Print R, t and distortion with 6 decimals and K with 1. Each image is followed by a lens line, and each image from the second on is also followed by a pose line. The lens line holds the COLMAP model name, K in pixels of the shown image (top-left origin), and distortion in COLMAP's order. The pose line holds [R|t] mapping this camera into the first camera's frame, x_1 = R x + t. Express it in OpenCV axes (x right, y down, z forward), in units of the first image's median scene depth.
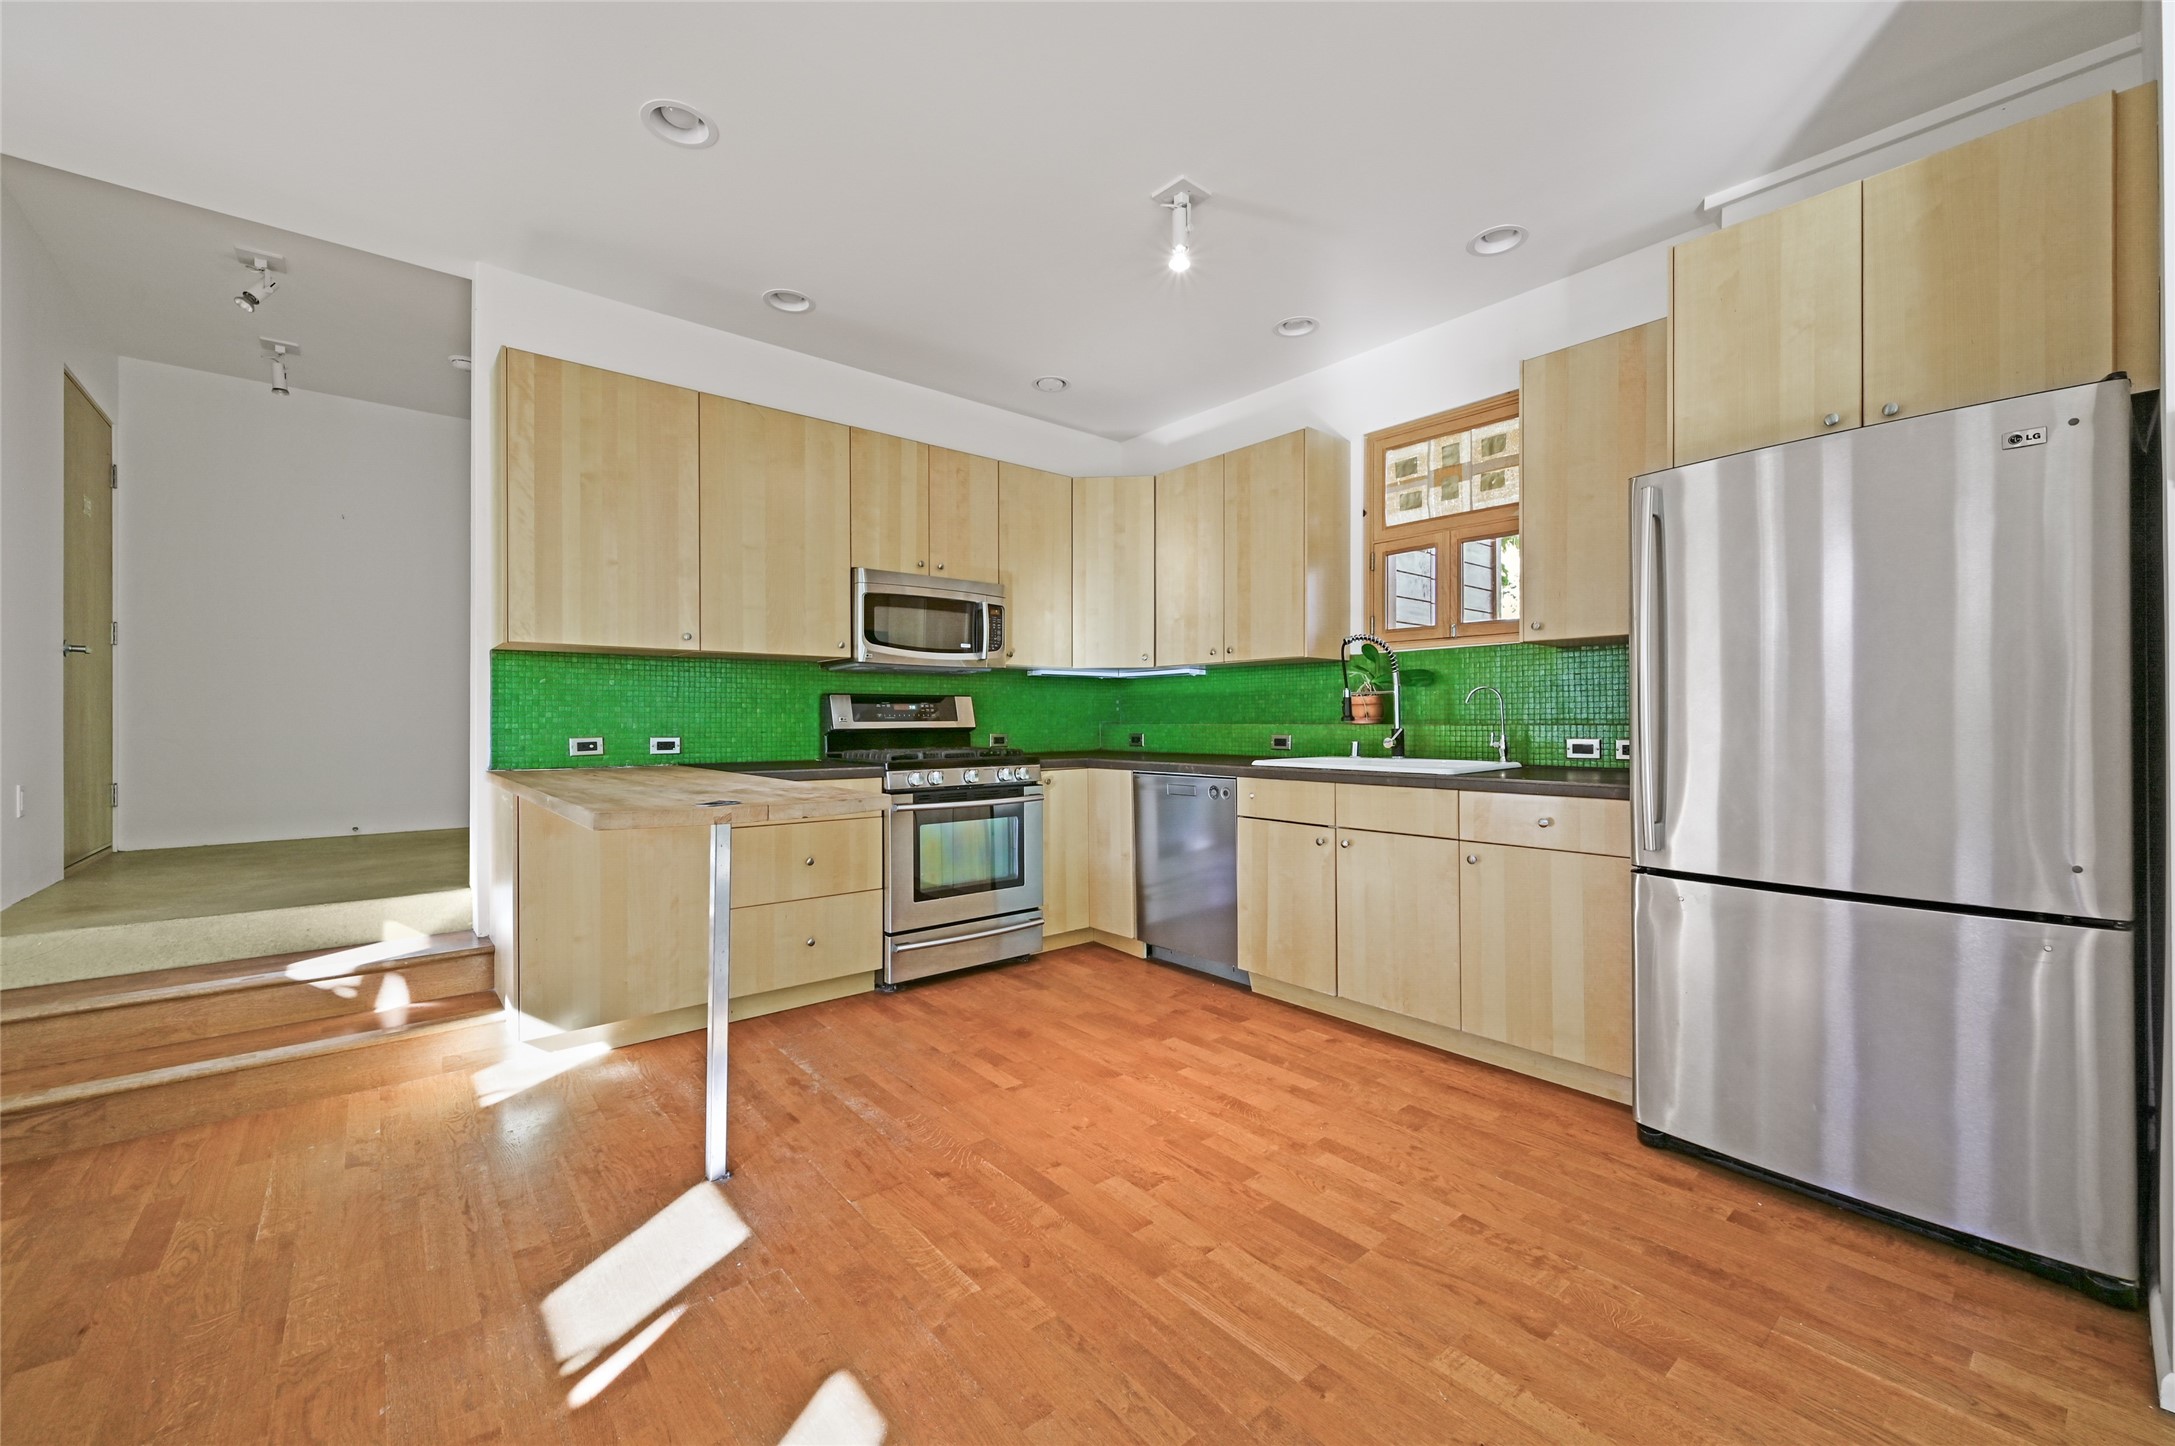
lens RADIAL K [[866.6, 0, 1096.4], [0, 866.6, 721.5], [0, 0, 1]] dist [-0.002145, 0.001317]
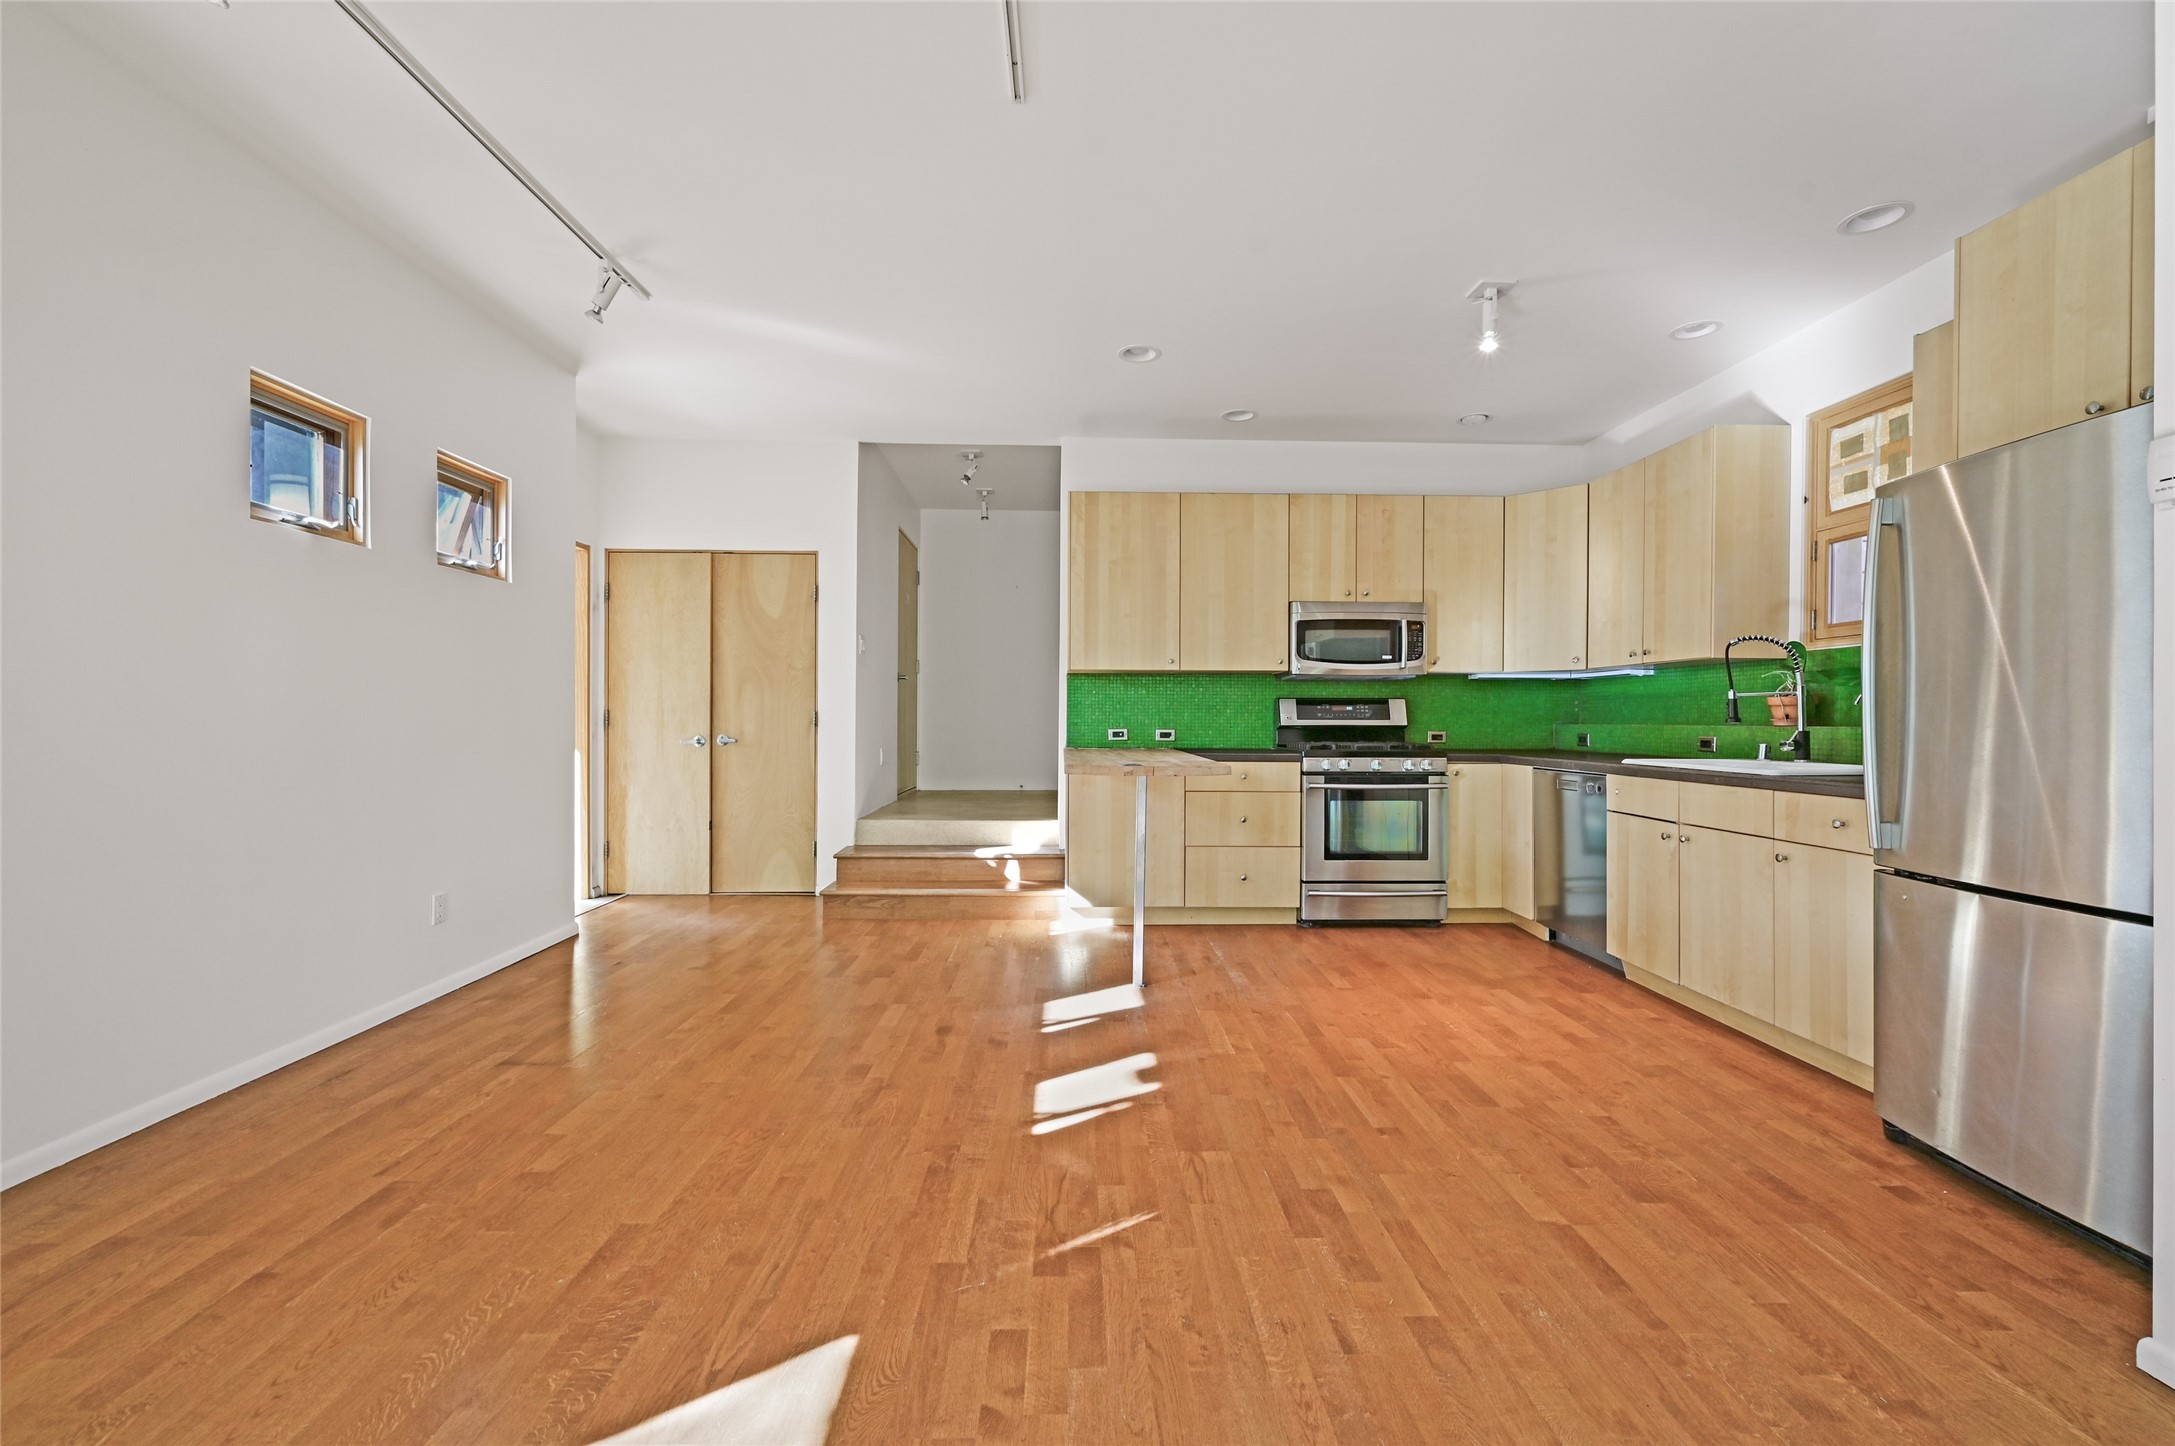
lens RADIAL K [[913.7, 0, 1090.6], [0, 913.7, 722.8], [0, 0, 1]] dist [0.001506, 0.000659]
pose [[0.779891, 0.009595, -0.625841, 0.364590], [-0.007643, 0.999954, 0.005805, -0.000652], [0.625868, 0.000256, 0.779929, -0.275670]]
